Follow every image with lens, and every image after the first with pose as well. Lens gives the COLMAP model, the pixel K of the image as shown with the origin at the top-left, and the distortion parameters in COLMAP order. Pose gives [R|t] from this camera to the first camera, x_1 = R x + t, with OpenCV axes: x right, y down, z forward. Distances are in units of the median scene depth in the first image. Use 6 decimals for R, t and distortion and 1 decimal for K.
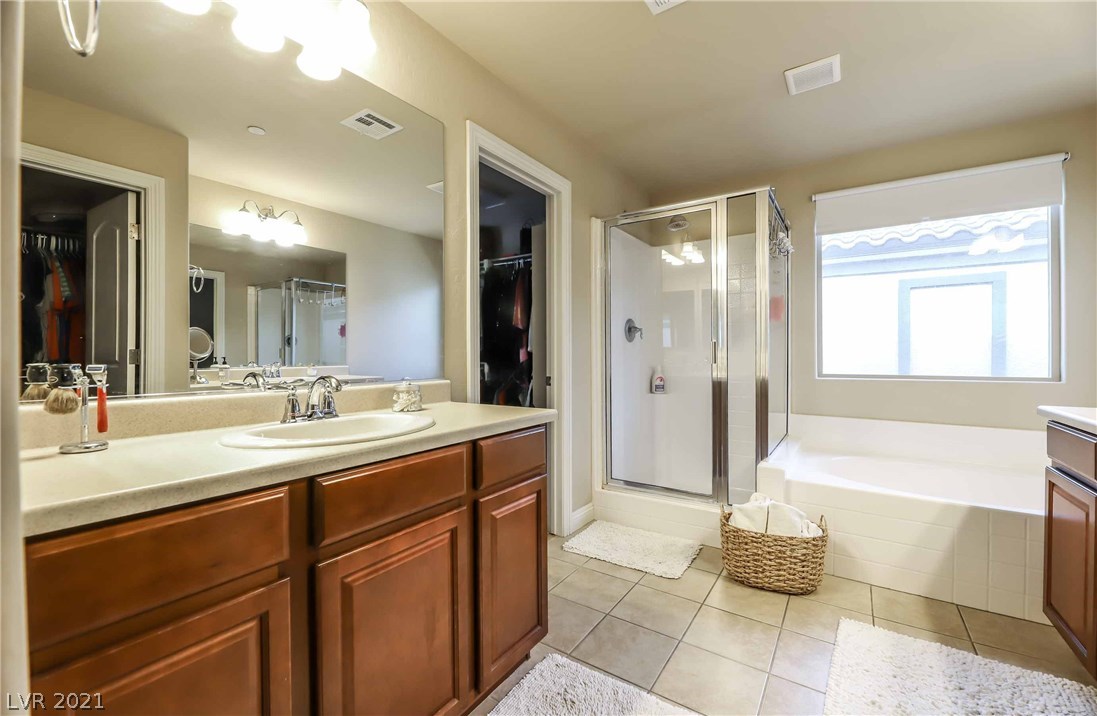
lens RADIAL K [[442.2, 0, 546.7], [0, 442.2, 356.2], [0, 0, 1]] dist [-0.010610, -0.000188]
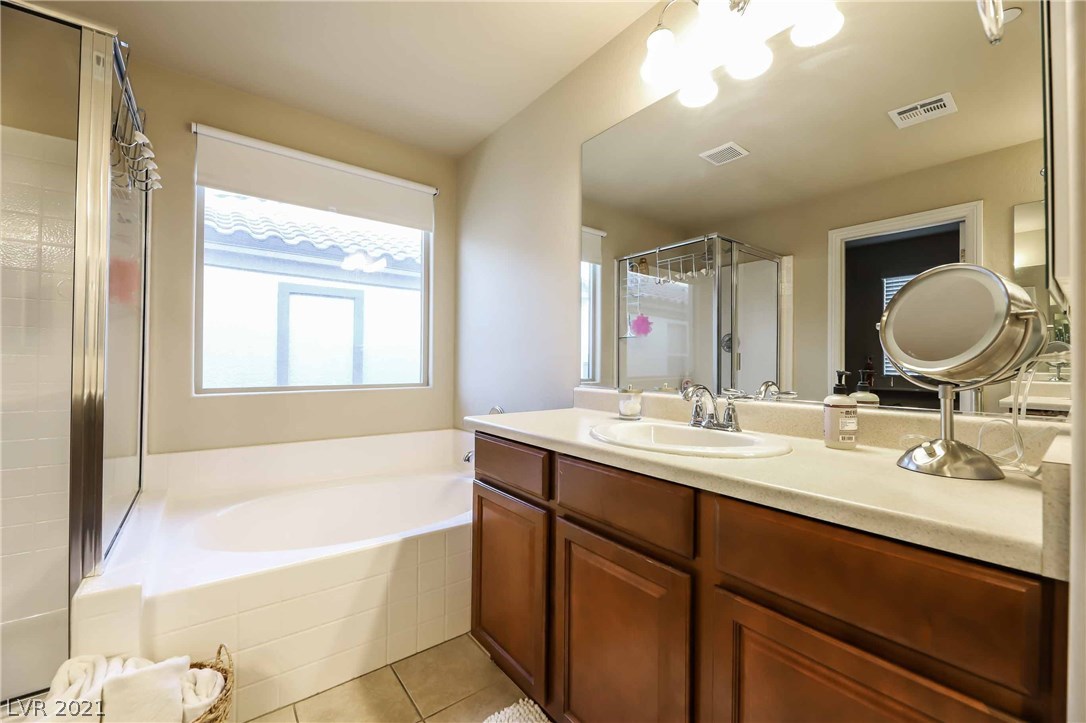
lens RADIAL K [[436.9, 0, 545.0], [0, 436.9, 357.3], [0, 0, 1]] dist [0.003852, -0.004276]
pose [[0.305034, 0.014994, 0.952223, 0.141372], [-0.004808, 0.999888, -0.014205, -0.001873], [-0.952329, -0.000246, 0.305072, 0.288105]]
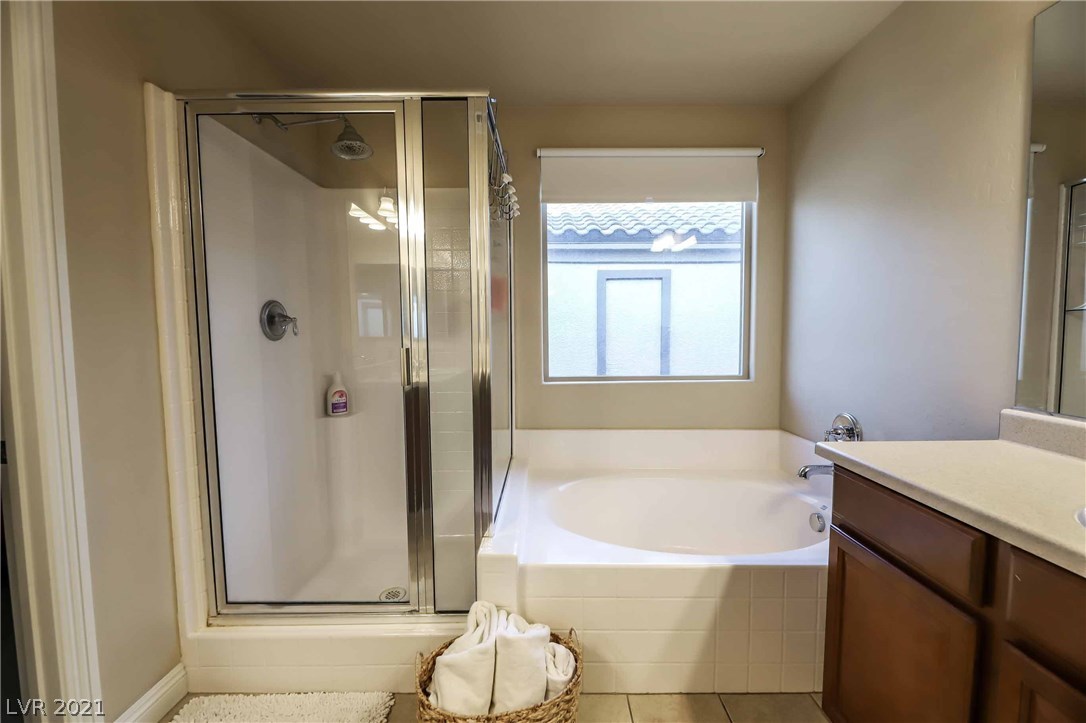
lens RADIAL K [[436.9, 0, 545.0], [0, 436.9, 357.3], [0, 0, 1]] dist [0.003852, -0.004276]
pose [[0.824866, -0.037309, 0.564095, 0.169031], [0.007902, 0.998483, 0.054484, -0.041895], [-0.565272, -0.040485, 0.823910, 0.346624]]
